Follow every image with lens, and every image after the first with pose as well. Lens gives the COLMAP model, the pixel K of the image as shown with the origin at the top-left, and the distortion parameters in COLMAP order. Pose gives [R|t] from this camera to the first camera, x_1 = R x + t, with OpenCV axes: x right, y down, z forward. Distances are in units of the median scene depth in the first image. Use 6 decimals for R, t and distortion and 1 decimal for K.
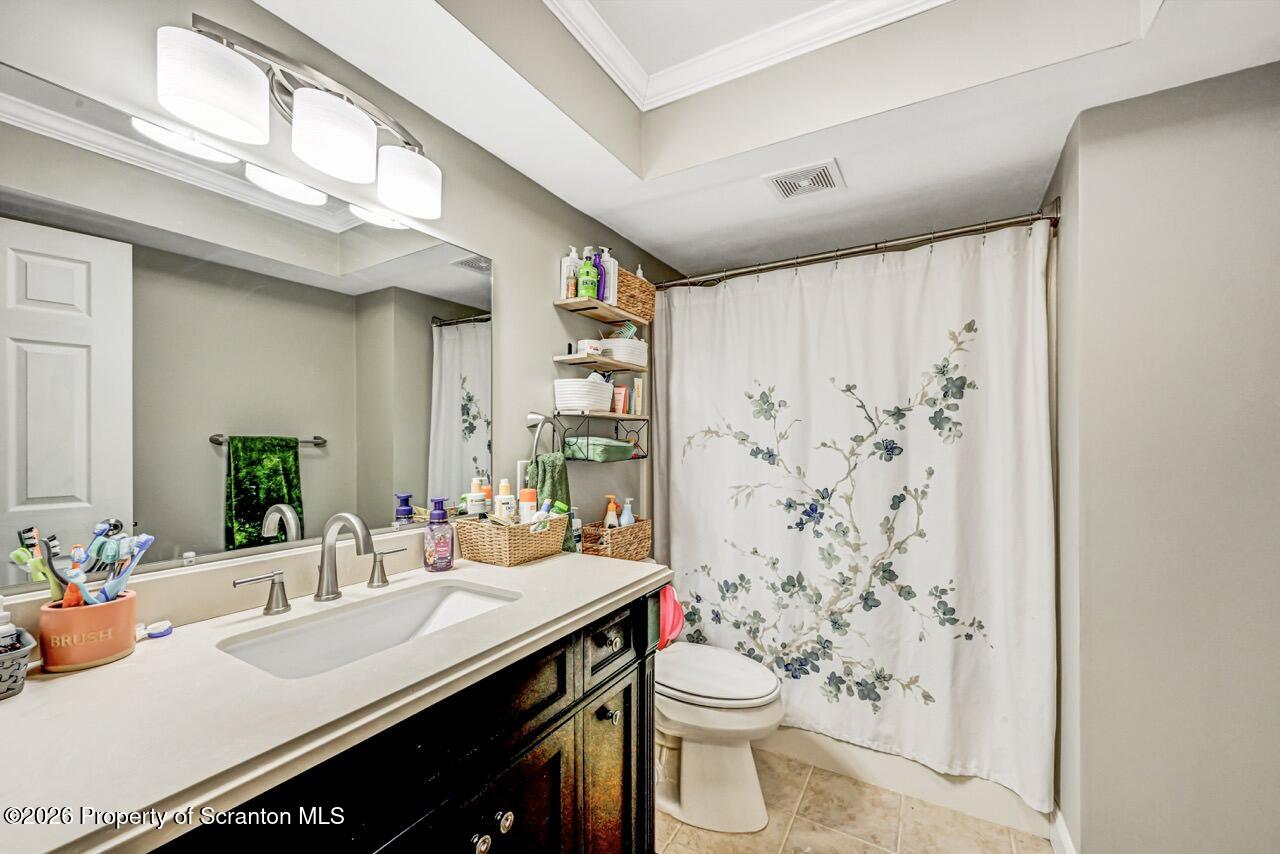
lens RADIAL K [[505.2, 0, 641.7], [0, 505.2, 430.2], [0, 0, 1]] dist [-0.001241, -0.000025]
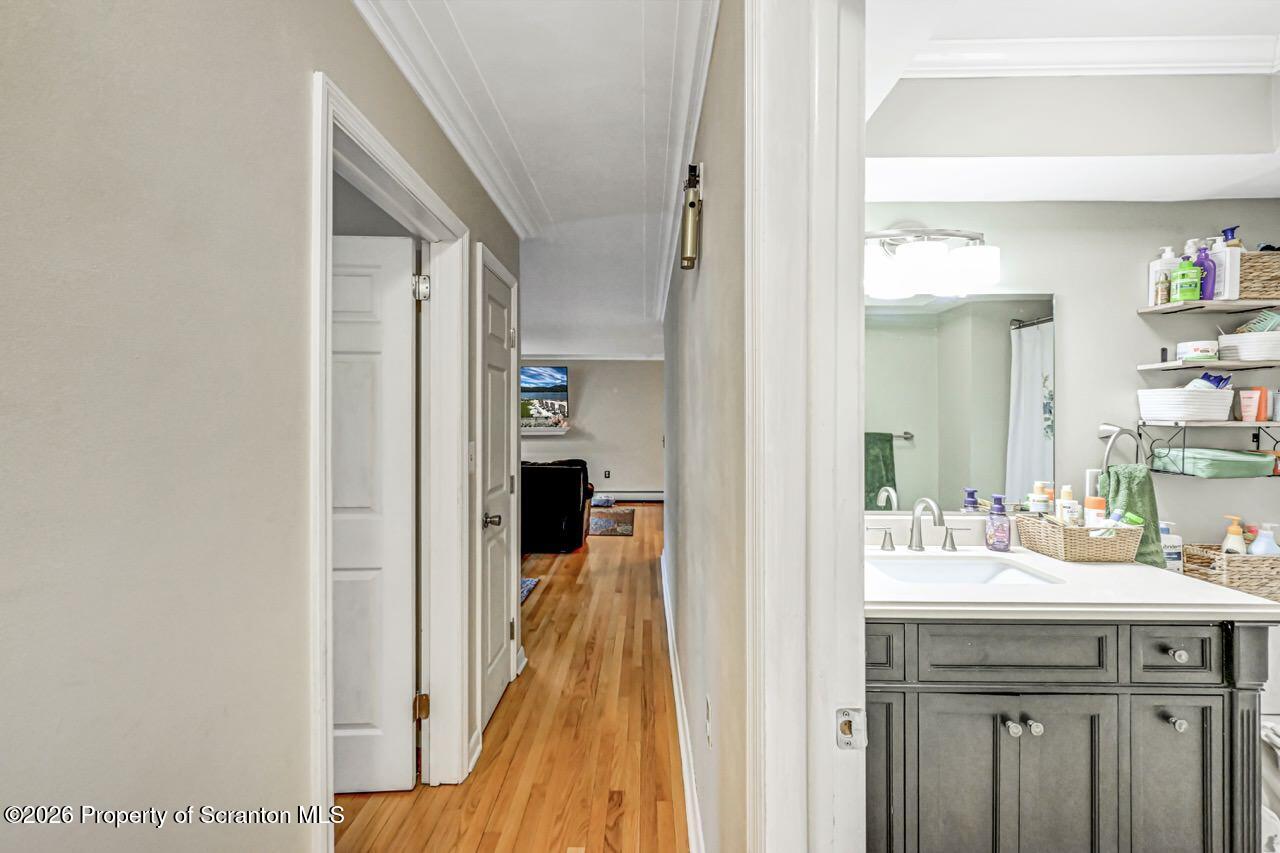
lens RADIAL K [[505.2, 0, 641.7], [0, 505.2, 429.7], [0, 0, 1]] dist [-0.001241, -0.000025]
pose [[0.497756, 0.016980, -0.867151, 0.215378], [0.015526, 0.999474, 0.028483, -0.069757], [0.867178, -0.027641, 0.497230, -0.355204]]
